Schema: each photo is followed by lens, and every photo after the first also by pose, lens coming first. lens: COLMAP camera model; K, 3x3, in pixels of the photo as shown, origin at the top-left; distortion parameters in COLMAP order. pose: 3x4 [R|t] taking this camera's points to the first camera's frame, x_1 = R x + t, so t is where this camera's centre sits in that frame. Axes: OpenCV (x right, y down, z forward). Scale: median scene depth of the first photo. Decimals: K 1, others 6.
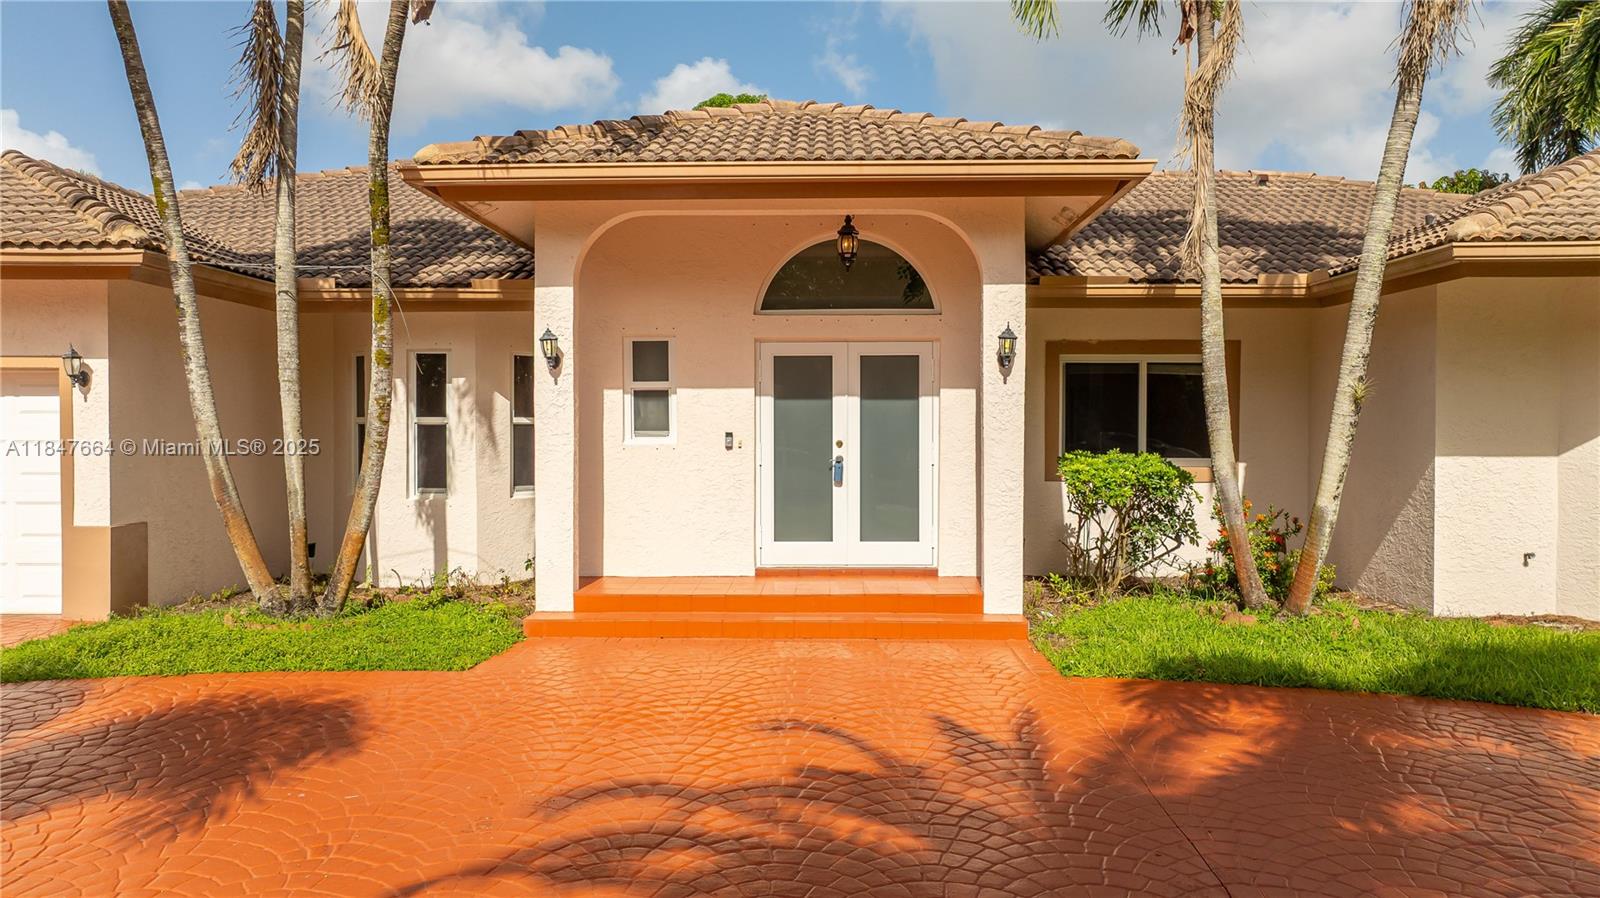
lens RADIAL K [[1116.7, 0, 799.0], [0, 1116.7, 400.6], [0, 0, 1]] dist [-0.008143, -0.002650]
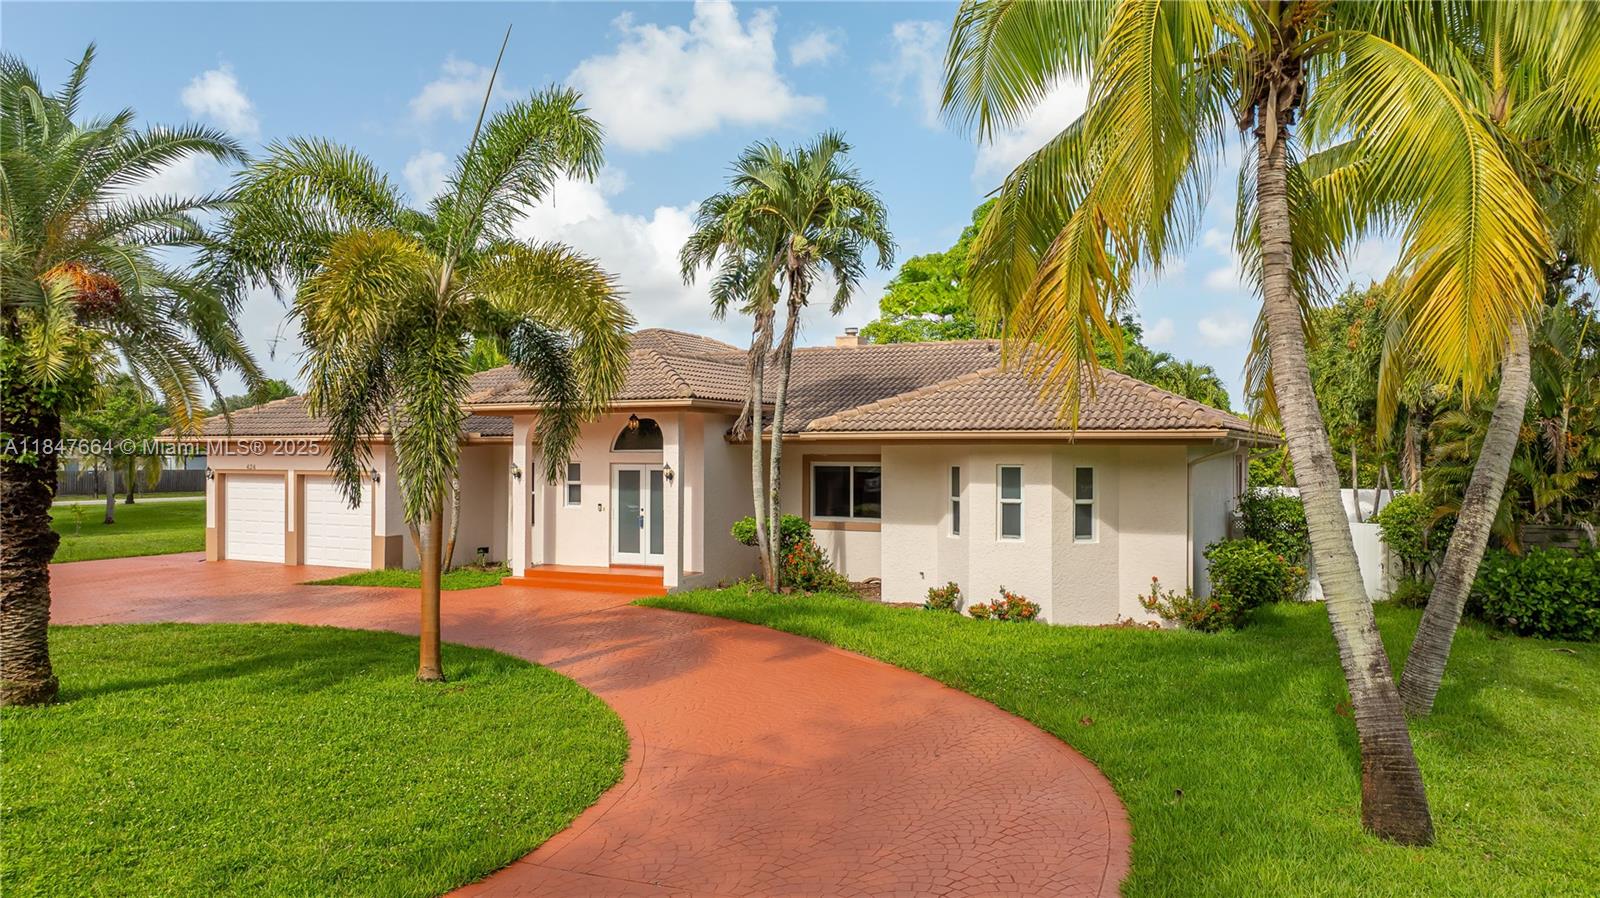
lens RADIAL K [[1123.9, 0, 800.0], [0, 1123.9, 449.0], [0, 0, 1]] dist [-0.006578, -0.002701]
pose [[0.906860, -0.000924, -0.421431, 1.280264], [0.007698, 0.999867, 0.014373, -0.114072], [0.421362, -0.016278, 0.906747, -0.914433]]
